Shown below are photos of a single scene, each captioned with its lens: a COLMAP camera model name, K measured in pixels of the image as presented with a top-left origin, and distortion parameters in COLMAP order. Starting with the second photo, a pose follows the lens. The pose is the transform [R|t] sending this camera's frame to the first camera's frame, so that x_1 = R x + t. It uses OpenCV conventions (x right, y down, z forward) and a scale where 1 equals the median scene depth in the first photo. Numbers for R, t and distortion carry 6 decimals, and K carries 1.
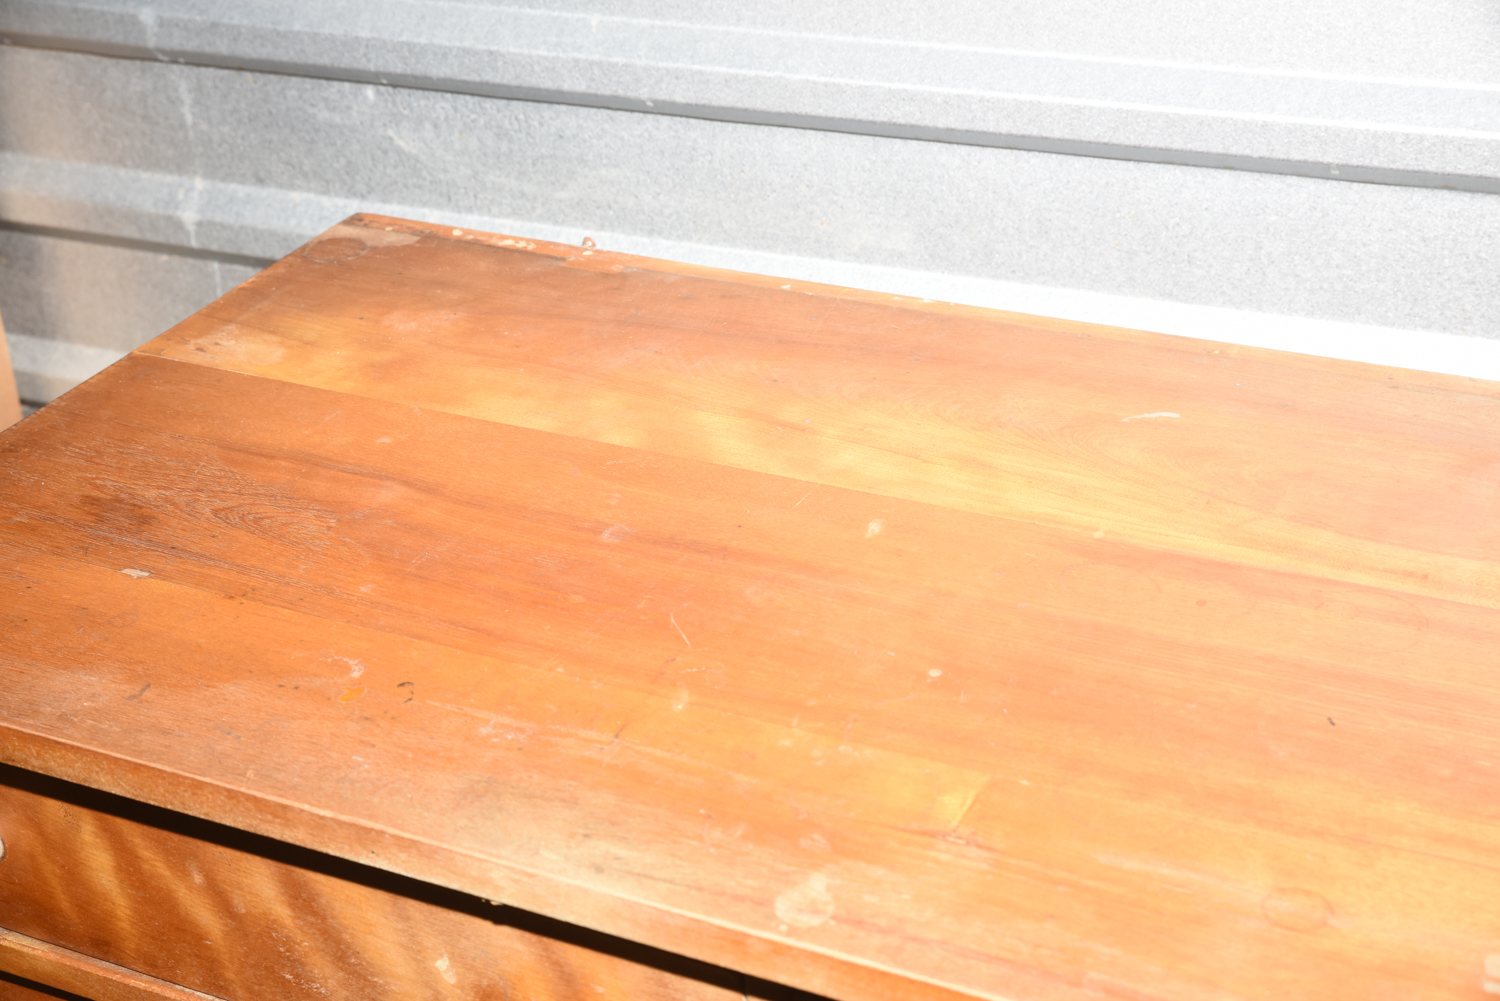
lens RADIAL K [[2400.5, 0, 754.1], [0, 2400.5, 506.1], [0, 0, 1]] dist [0.090365, 0.000000]
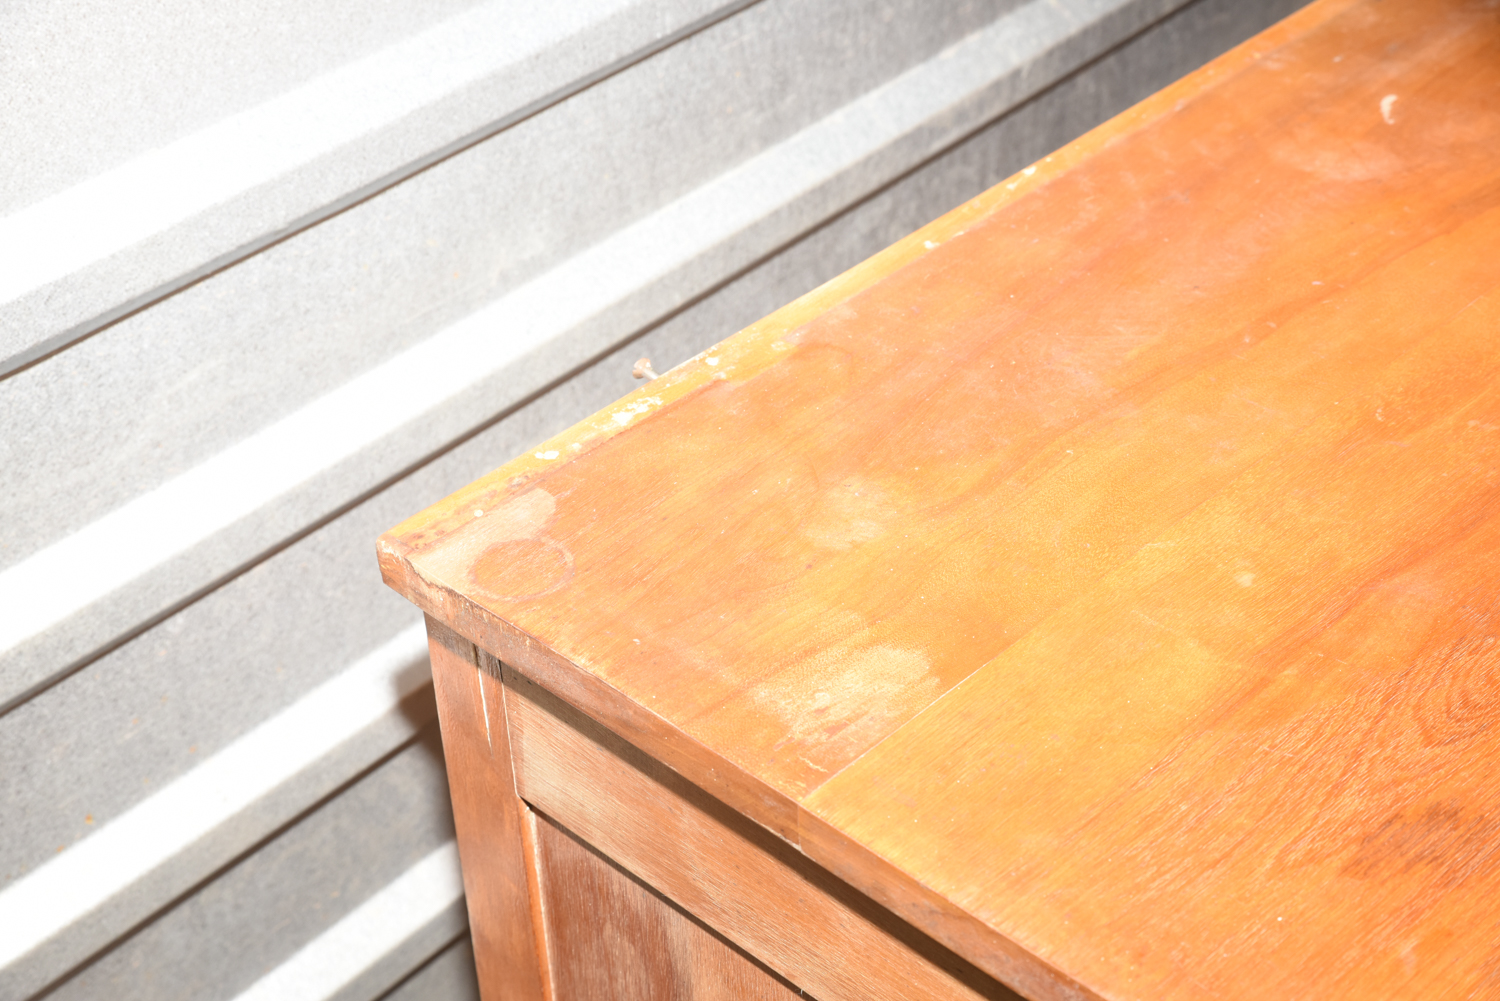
lens RADIAL K [[2400.5, 0, 741.9], [0, 2400.5, 495.1], [0, 0, 1]] dist [0.090365, 0.000000]
pose [[0.298045, -0.515071, 0.803661, -0.711431], [0.480712, 0.808361, 0.339807, -0.337683], [-0.824673, 0.285052, 0.488529, 0.742039]]
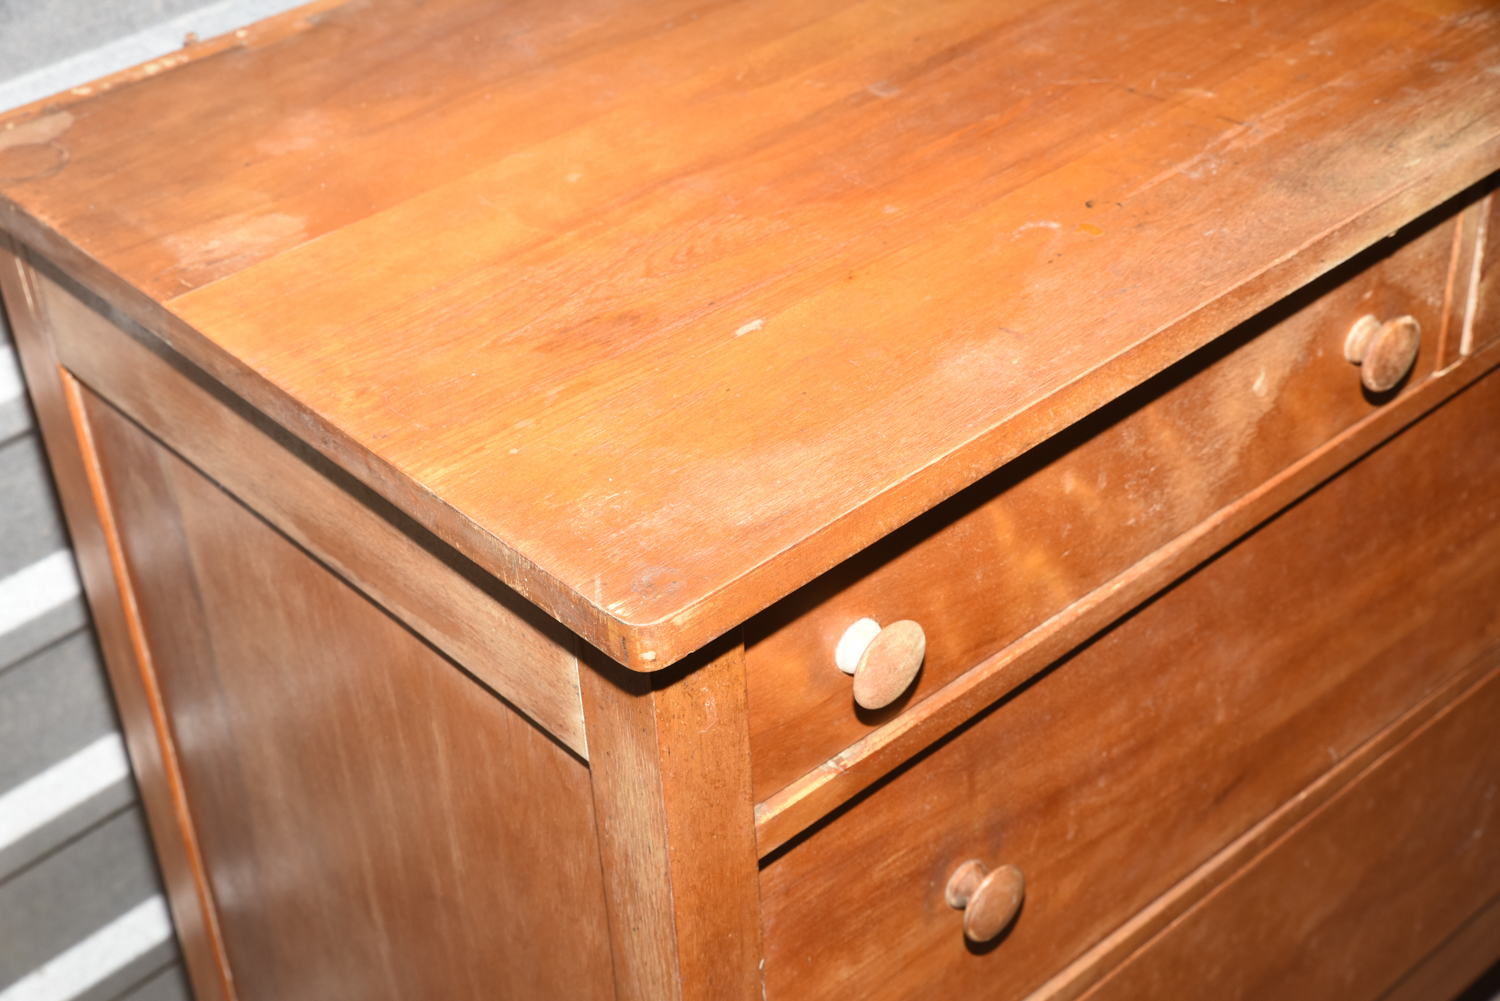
lens RADIAL K [[2419.7, 0, 748.5], [0, 2419.7, 505.9], [0, 0, 1]] dist [0.118385, 0.000000]
pose [[0.367588, -0.513523, 0.775354, -0.851946], [0.479938, 0.818873, 0.314812, -0.172263], [-0.796579, 0.256401, 0.547467, 0.468389]]
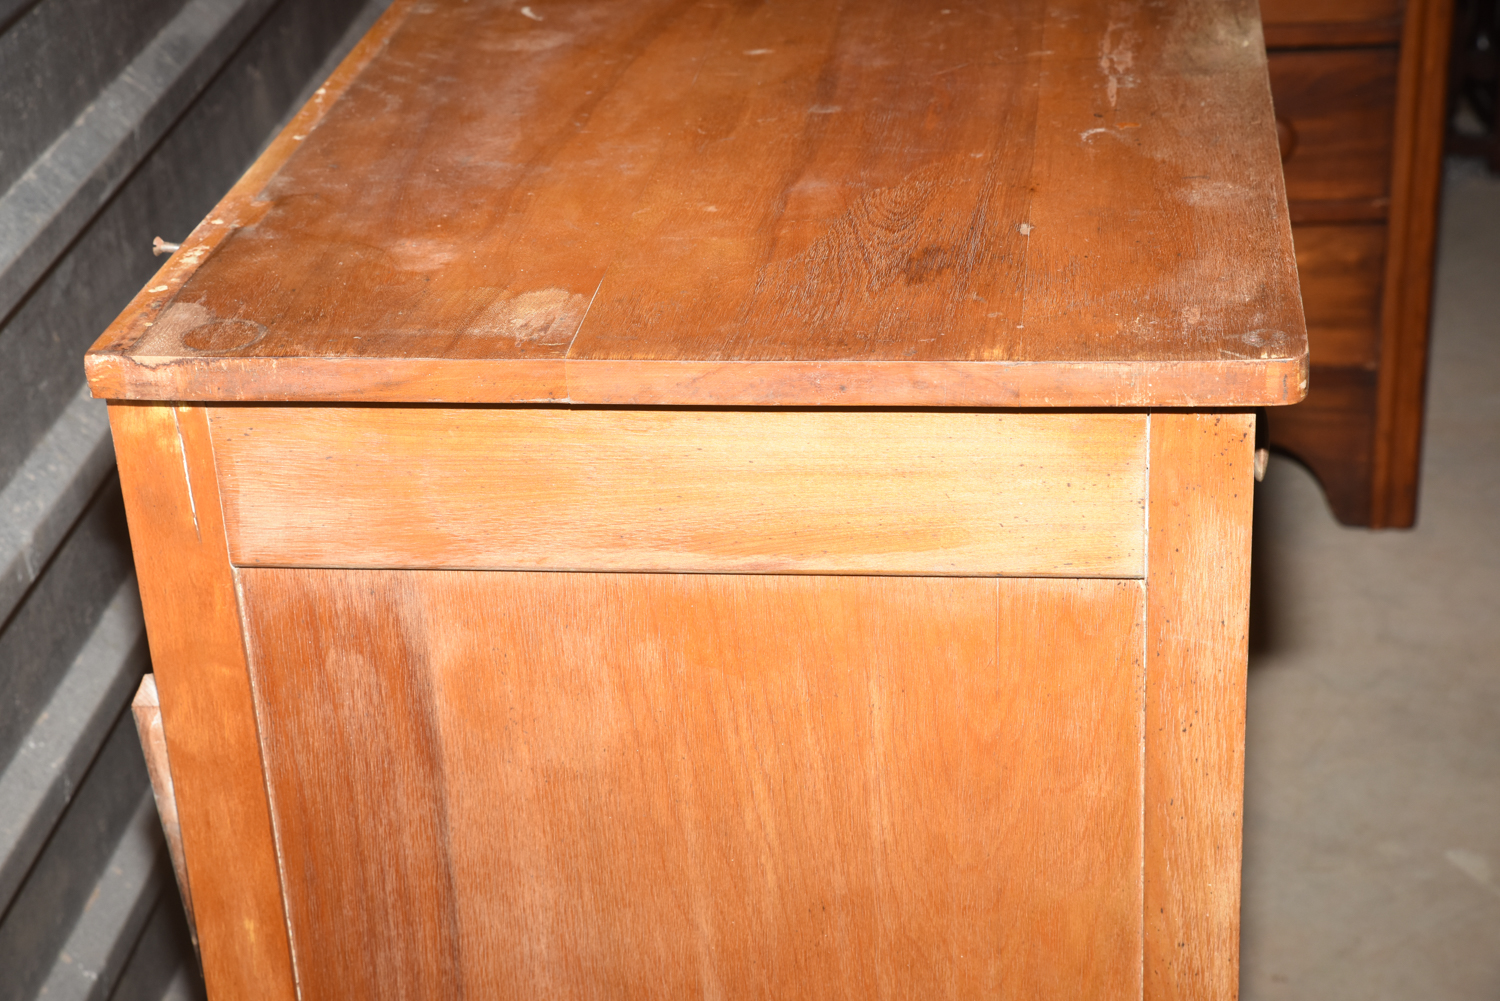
lens RADIAL K [[2748.4, 0, 753.8], [0, 2748.4, 499.1], [0, 0, 1]] dist [0.198390, 0.000000]
pose [[-0.332993, -0.343712, 0.878053, -1.120649], [0.517871, 0.711519, 0.474921, -0.441076], [-0.787988, 0.612864, -0.058932, 1.076451]]
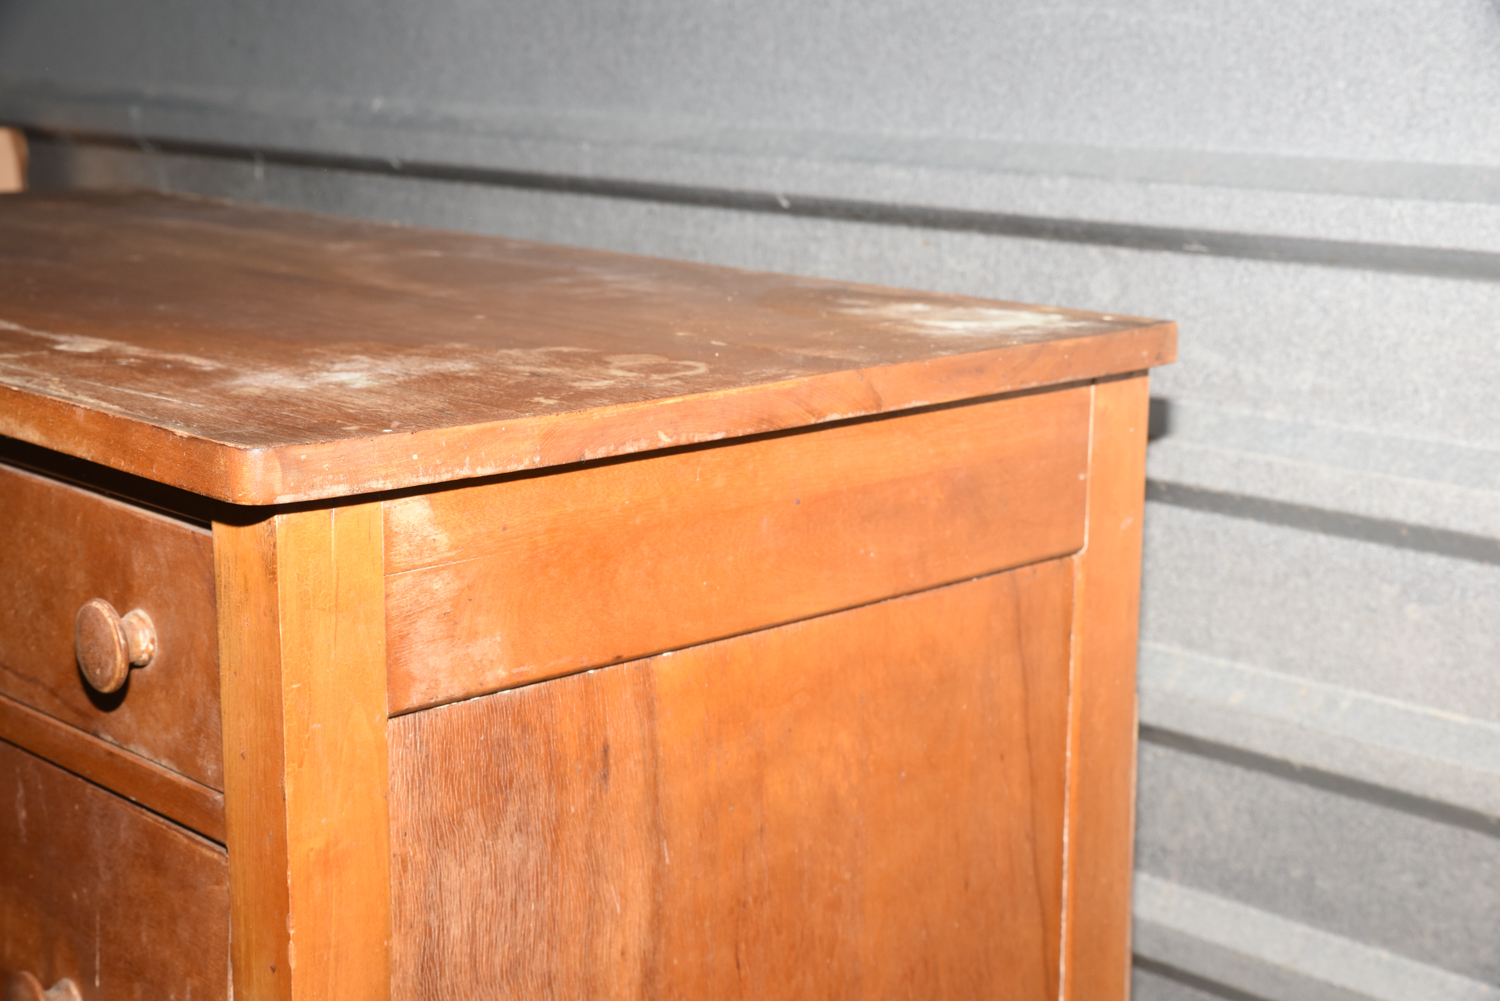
lens RADIAL K [[2419.7, 0, 752.5], [0, 2419.7, 494.4], [0, 0, 1]] dist [0.118385, 0.000000]
pose [[0.936301, 0.131199, -0.325772, 0.714977], [-0.219019, 0.943255, -0.249602, 0.339167], [0.274538, 0.305053, 0.911905, -0.064421]]
